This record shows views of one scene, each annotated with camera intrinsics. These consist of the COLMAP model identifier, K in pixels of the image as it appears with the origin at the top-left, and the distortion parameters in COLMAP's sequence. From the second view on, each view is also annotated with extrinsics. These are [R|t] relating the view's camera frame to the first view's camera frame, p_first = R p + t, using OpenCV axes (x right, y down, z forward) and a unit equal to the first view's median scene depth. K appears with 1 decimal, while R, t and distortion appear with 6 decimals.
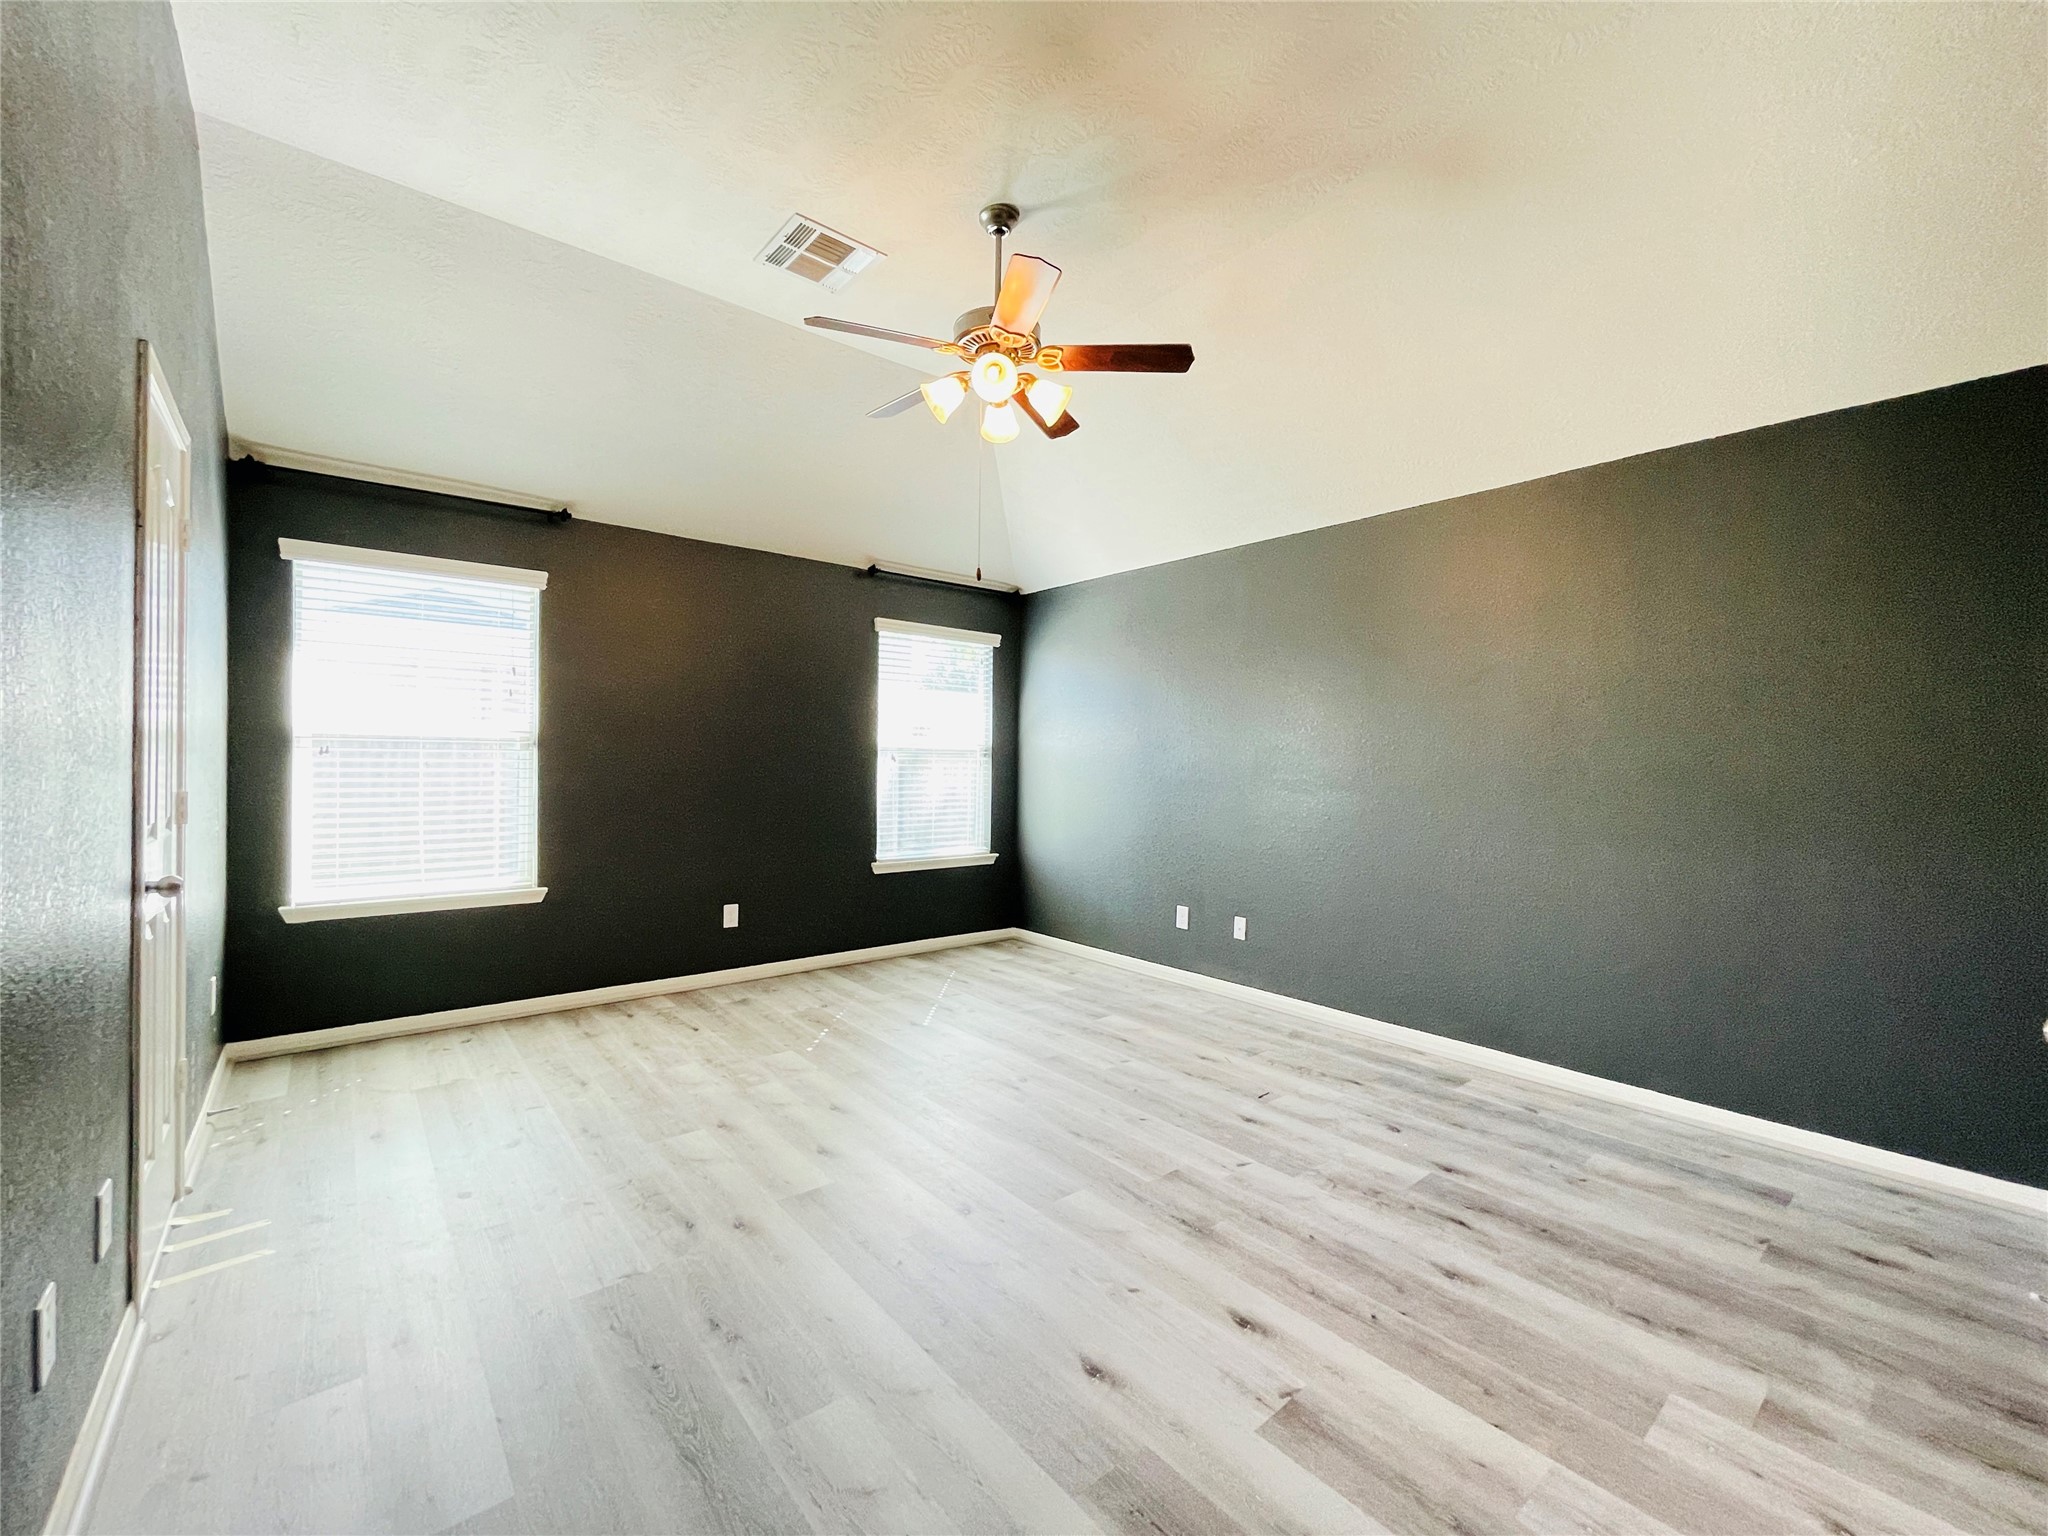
lens RADIAL K [[835.3, 0, 1024.5], [0, 835.3, 764.9], [0, 0, 1]] dist [-0.001233, 0.000853]
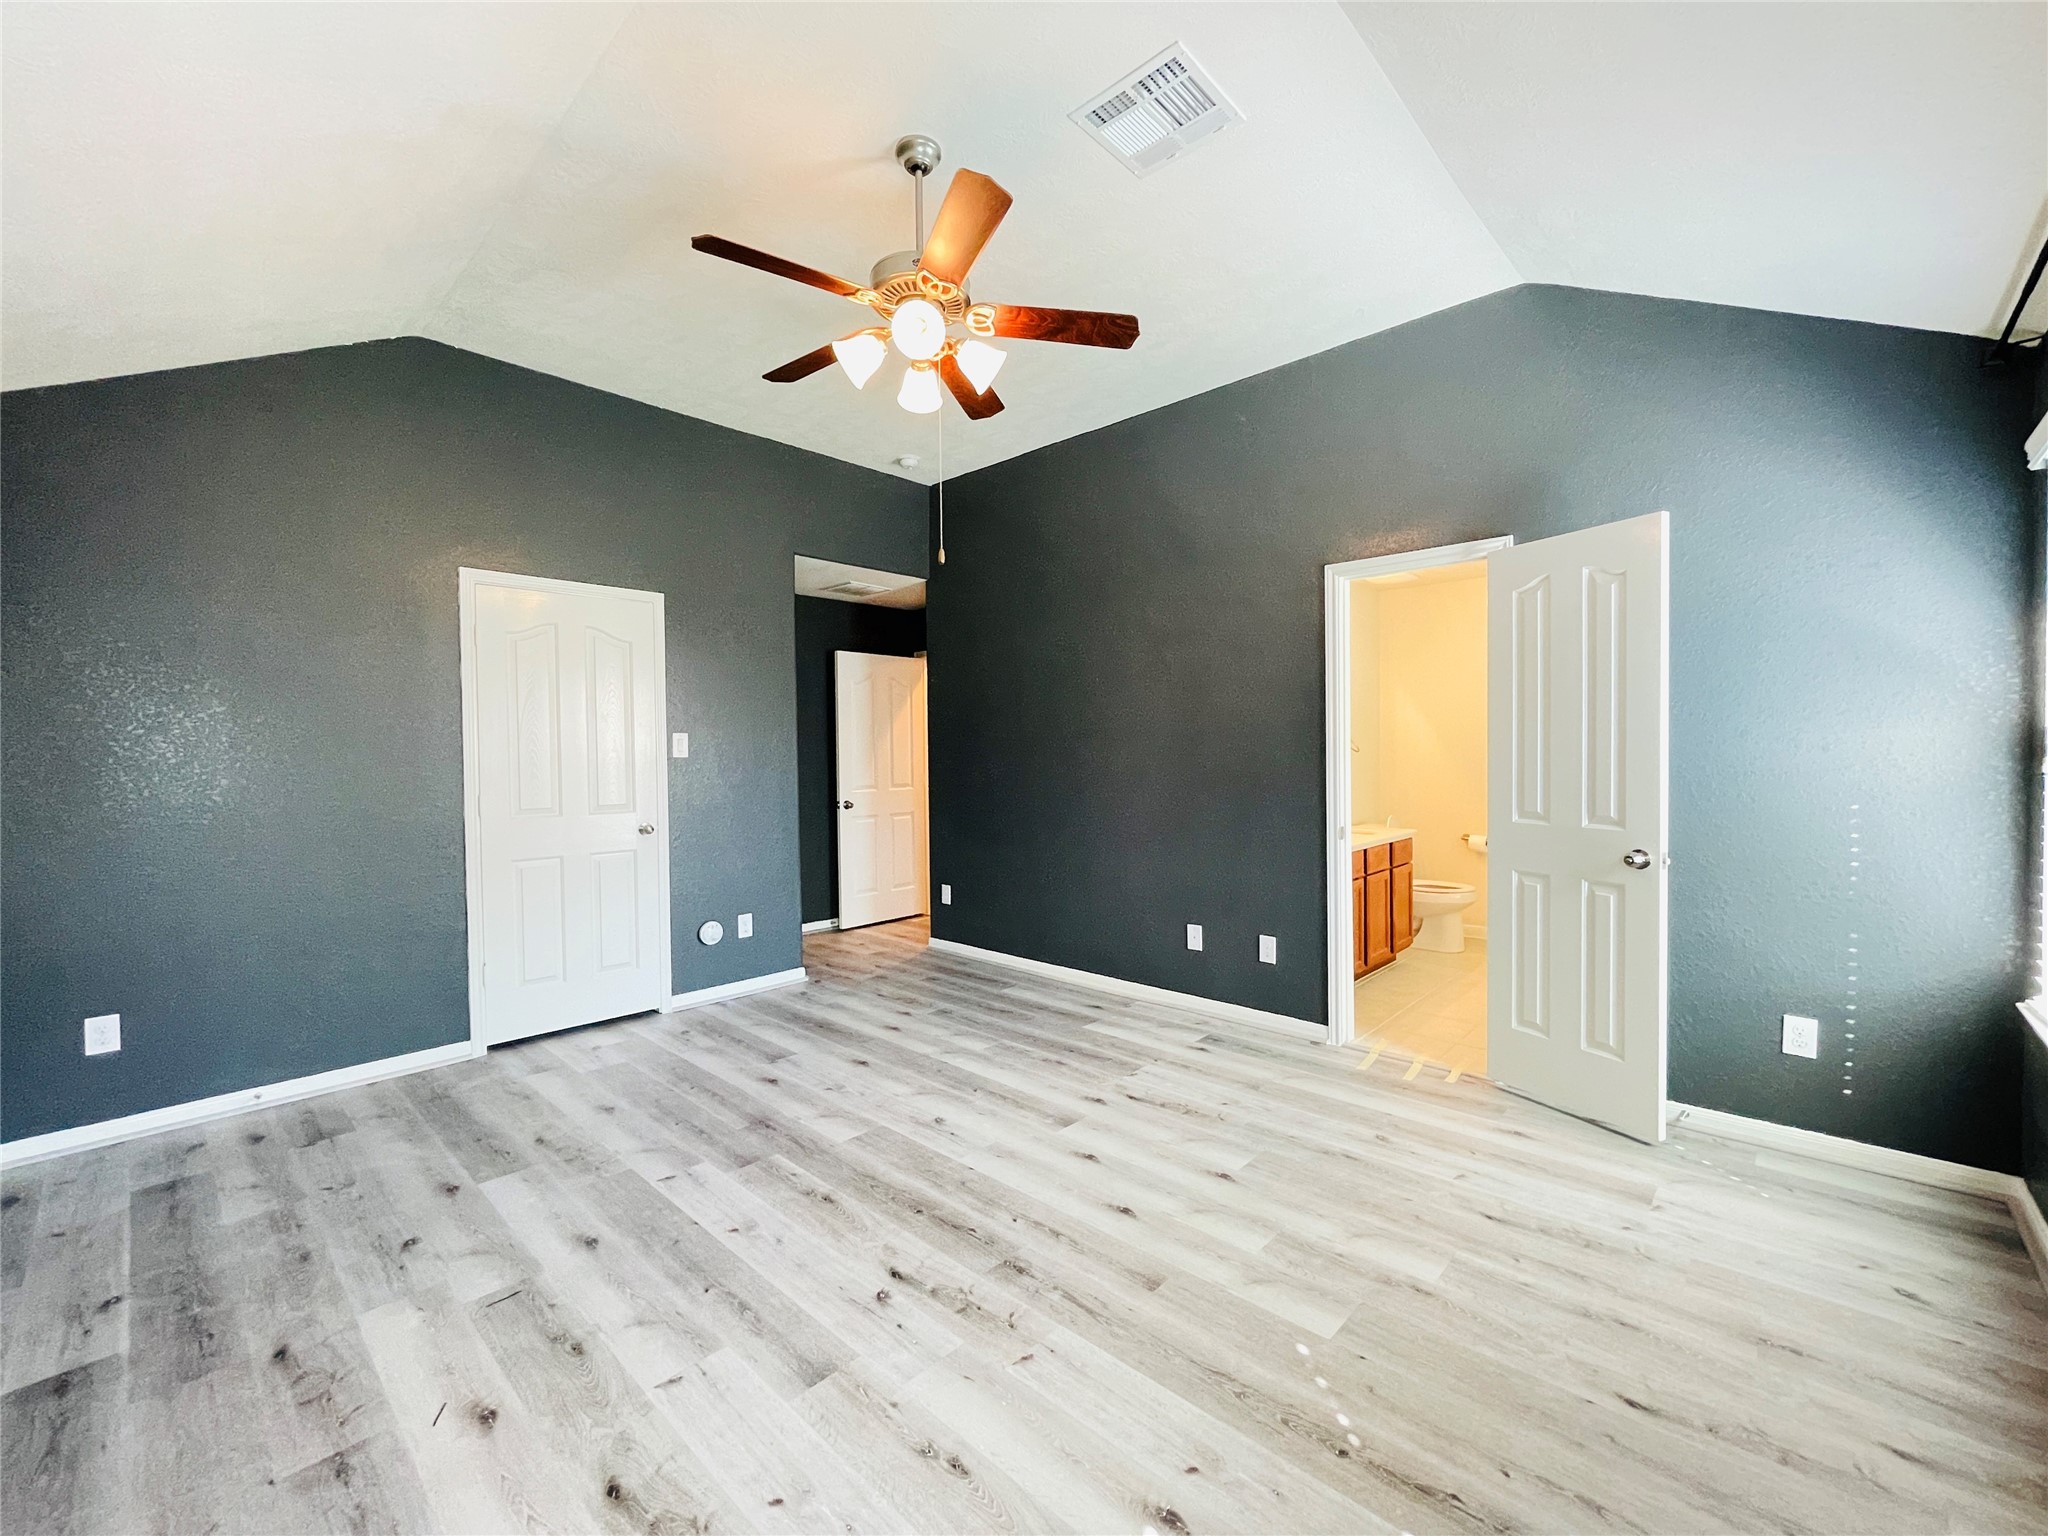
lens RADIAL K [[835.3, 0, 1023.1], [0, 835.3, 765.9], [0, 0, 1]] dist [-0.001233, 0.000853]
pose [[-0.992127, -0.001840, -0.125221, -0.033476], [-0.004182, 0.999821, 0.018438, -0.032812], [0.125164, 0.018816, -0.991958, 2.048072]]
